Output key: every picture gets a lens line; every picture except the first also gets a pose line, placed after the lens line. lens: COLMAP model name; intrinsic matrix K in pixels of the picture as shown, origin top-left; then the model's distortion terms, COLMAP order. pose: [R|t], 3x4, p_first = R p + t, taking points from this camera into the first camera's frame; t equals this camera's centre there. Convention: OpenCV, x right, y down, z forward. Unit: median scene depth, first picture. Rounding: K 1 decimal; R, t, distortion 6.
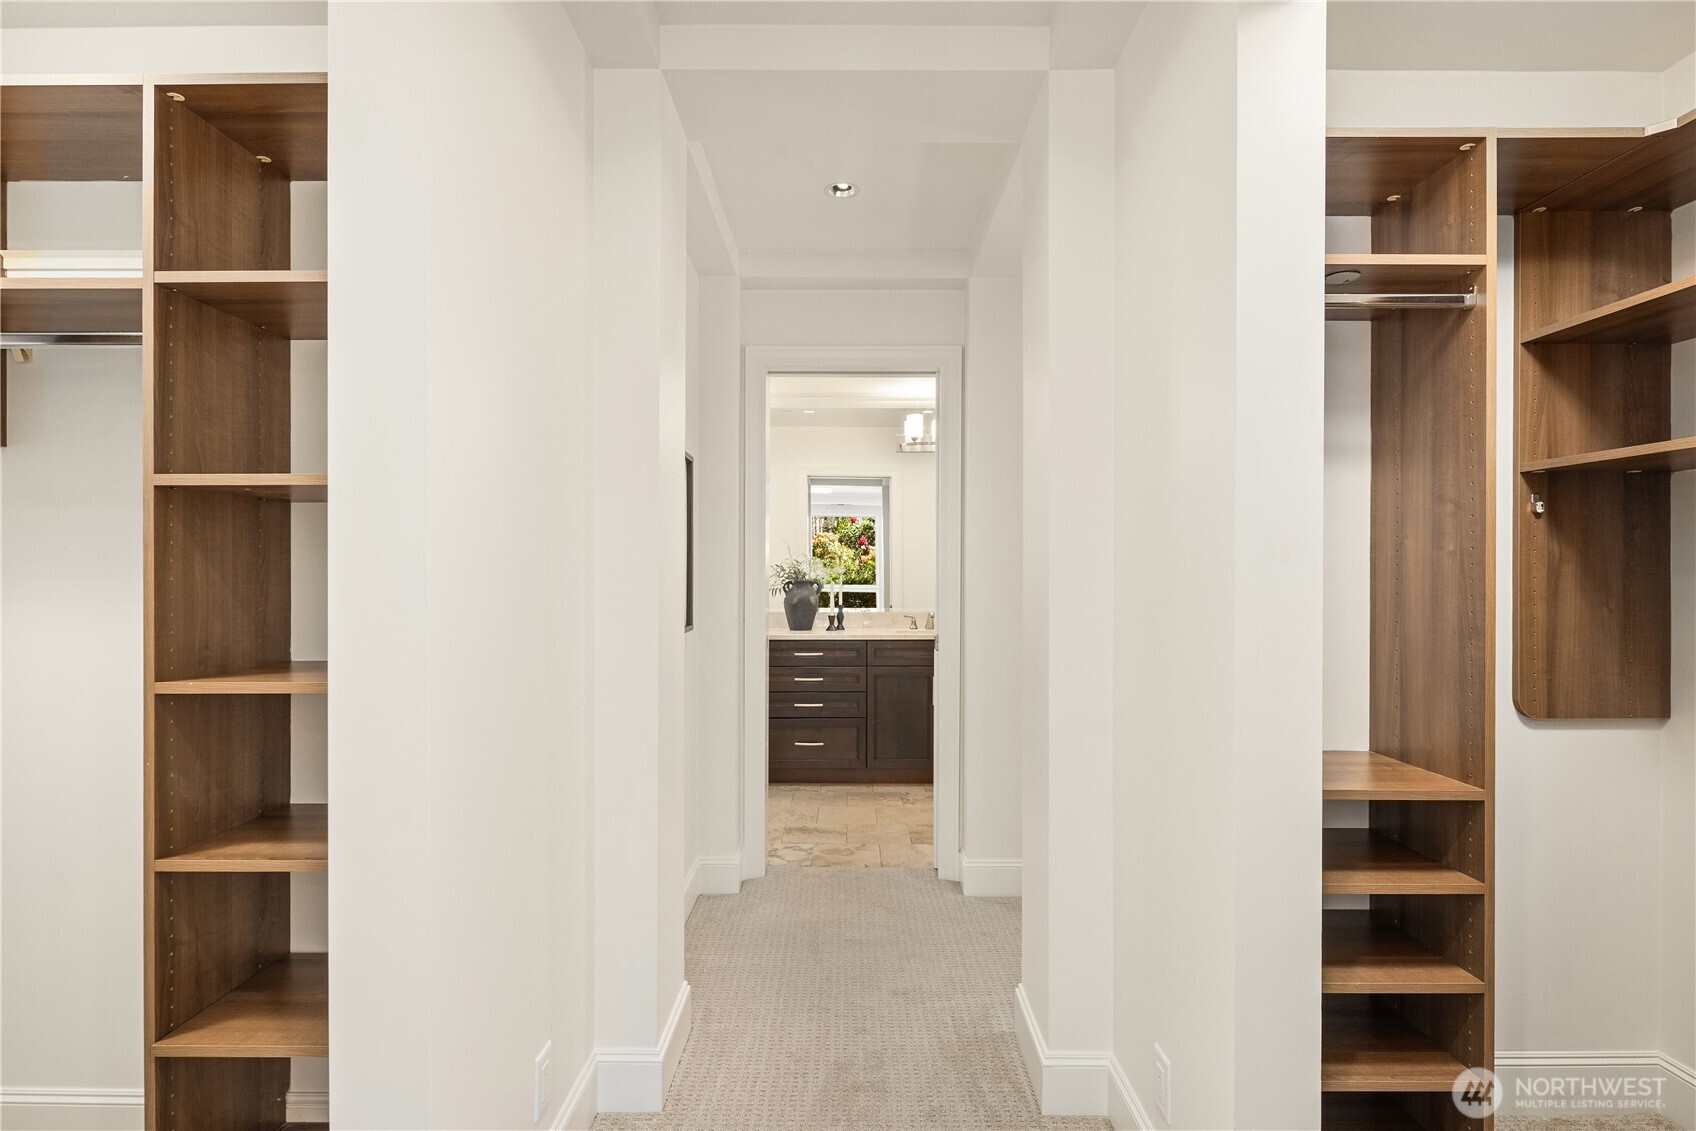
lens RADIAL K [[831.1, 0, 848.4], [0, 831.1, 565.3], [0, 0, 1]] dist [0.001162, 0.000173]
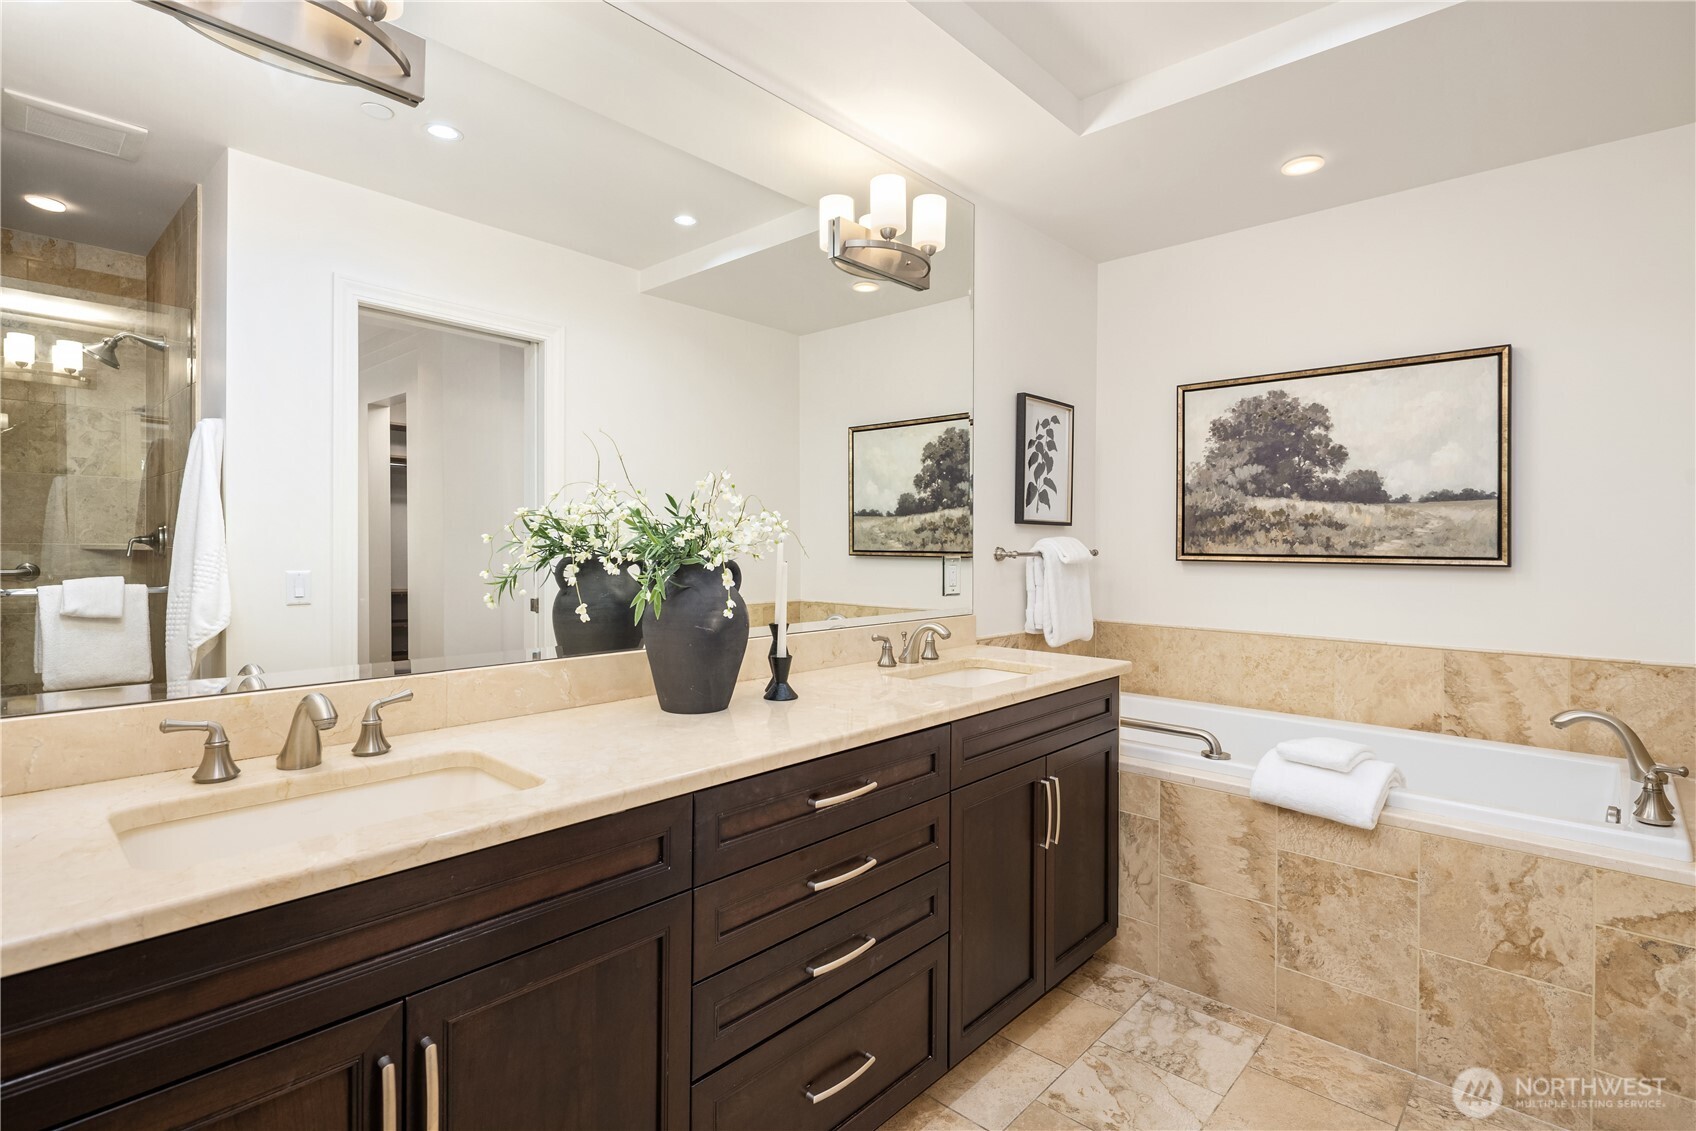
lens RADIAL K [[831.1, 0, 848.6], [0, 831.1, 558.1], [0, 0, 1]] dist [0.001162, 0.000173]
pose [[0.666062, -0.004379, 0.745883, -0.282101], [0.001291, 0.999988, 0.004718, 0.014961], [-0.745895, -0.002180, 0.666060, 0.786676]]
